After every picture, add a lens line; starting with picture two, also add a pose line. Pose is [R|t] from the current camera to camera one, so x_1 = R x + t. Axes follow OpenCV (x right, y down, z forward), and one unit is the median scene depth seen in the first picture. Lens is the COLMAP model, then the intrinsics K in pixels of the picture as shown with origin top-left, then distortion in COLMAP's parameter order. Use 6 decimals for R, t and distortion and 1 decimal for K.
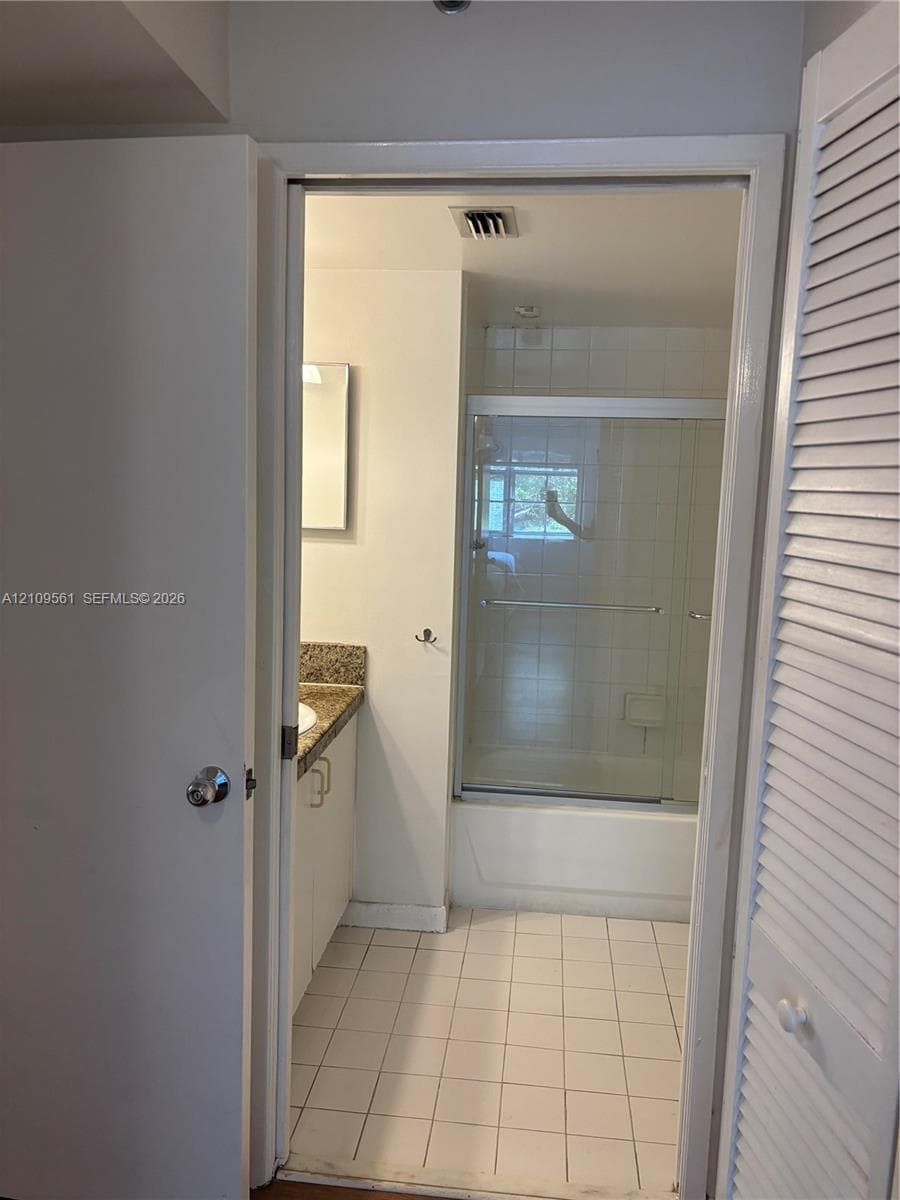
lens RADIAL K [[913.1, 0, 450.3], [0, 913.1, 602.7], [0, 0, 1]] dist [0.015688, 0.001598]
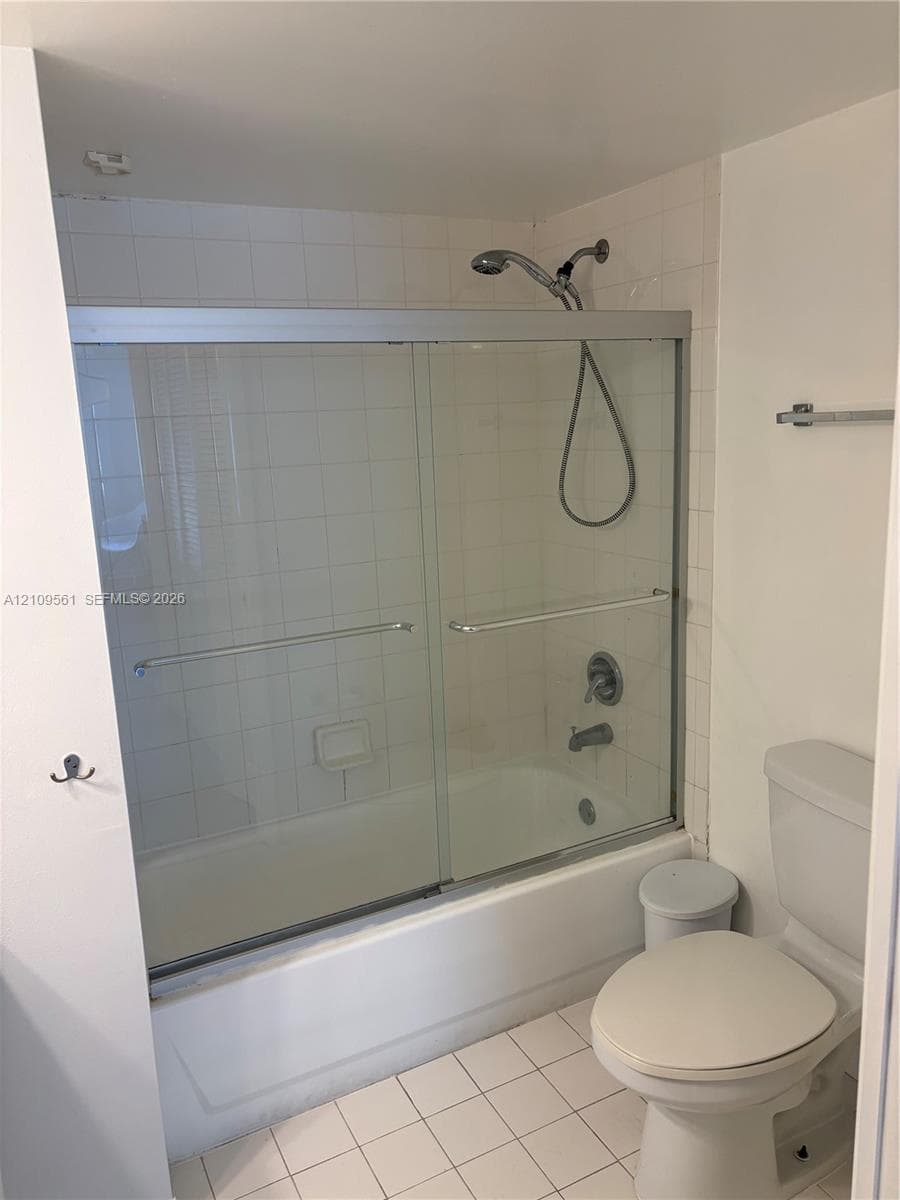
lens RADIAL K [[913.1, 0, 450.4], [0, 913.1, 592.1], [0, 0, 1]] dist [0.015688, 0.001598]
pose [[0.831861, -0.173859, 0.527048, -0.096653], [0.138128, 0.984640, 0.106794, -0.083384], [-0.537520, -0.016038, 0.843098, 0.399016]]
